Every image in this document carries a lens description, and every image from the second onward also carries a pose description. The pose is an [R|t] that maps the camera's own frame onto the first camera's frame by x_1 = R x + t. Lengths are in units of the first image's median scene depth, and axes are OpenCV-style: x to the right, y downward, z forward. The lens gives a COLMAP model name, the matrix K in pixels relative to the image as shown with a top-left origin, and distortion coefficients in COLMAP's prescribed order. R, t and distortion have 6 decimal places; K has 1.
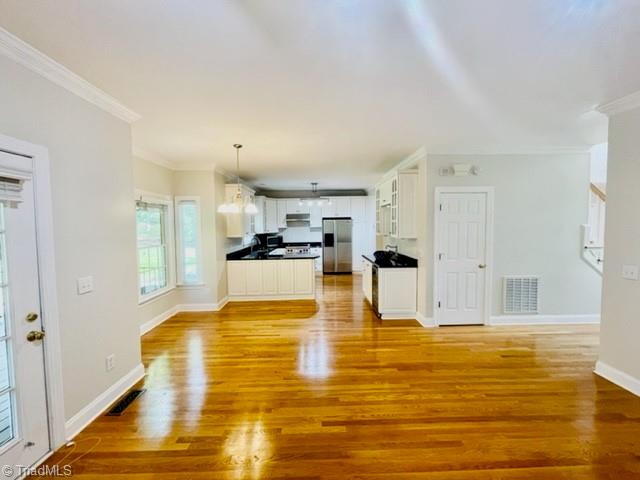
lens RADIAL K [[259.6, 0, 320.6], [0, 259.6, 238.6], [0, 0, 1]] dist [-0.001073, -0.000264]
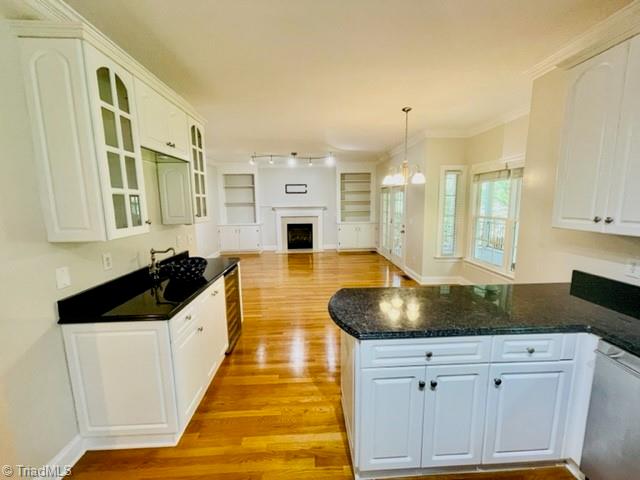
lens RADIAL K [[259.6, 0, 320.6], [0, 259.6, 238.6], [0, 0, 1]] dist [-0.001073, -0.000264]
pose [[-0.999219, 0.031156, -0.024298, 0.035068], [0.025920, 0.981048, 0.192026, -0.166904], [0.029820, 0.191246, -0.981089, 3.449915]]
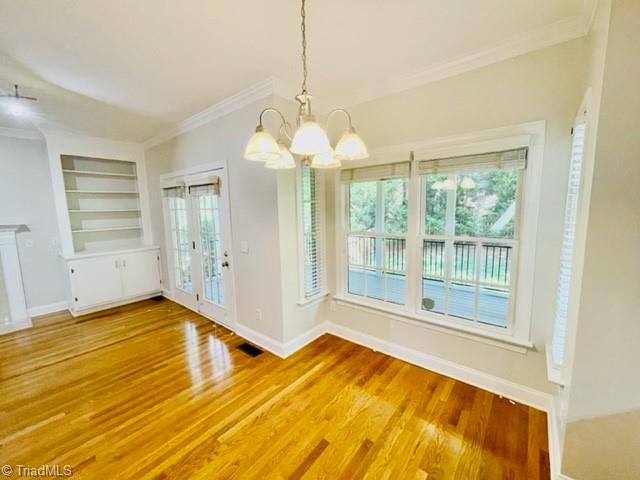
lens RADIAL K [[259.6, 0, 320.6], [0, 259.6, 238.6], [0, 0, 1]] dist [-0.001073, -0.000264]
pose [[-0.643550, 0.116583, -0.756474, -0.104450], [-0.012494, 0.986600, 0.162677, -0.104398], [0.765302, 0.114142, -0.633470, 2.201035]]
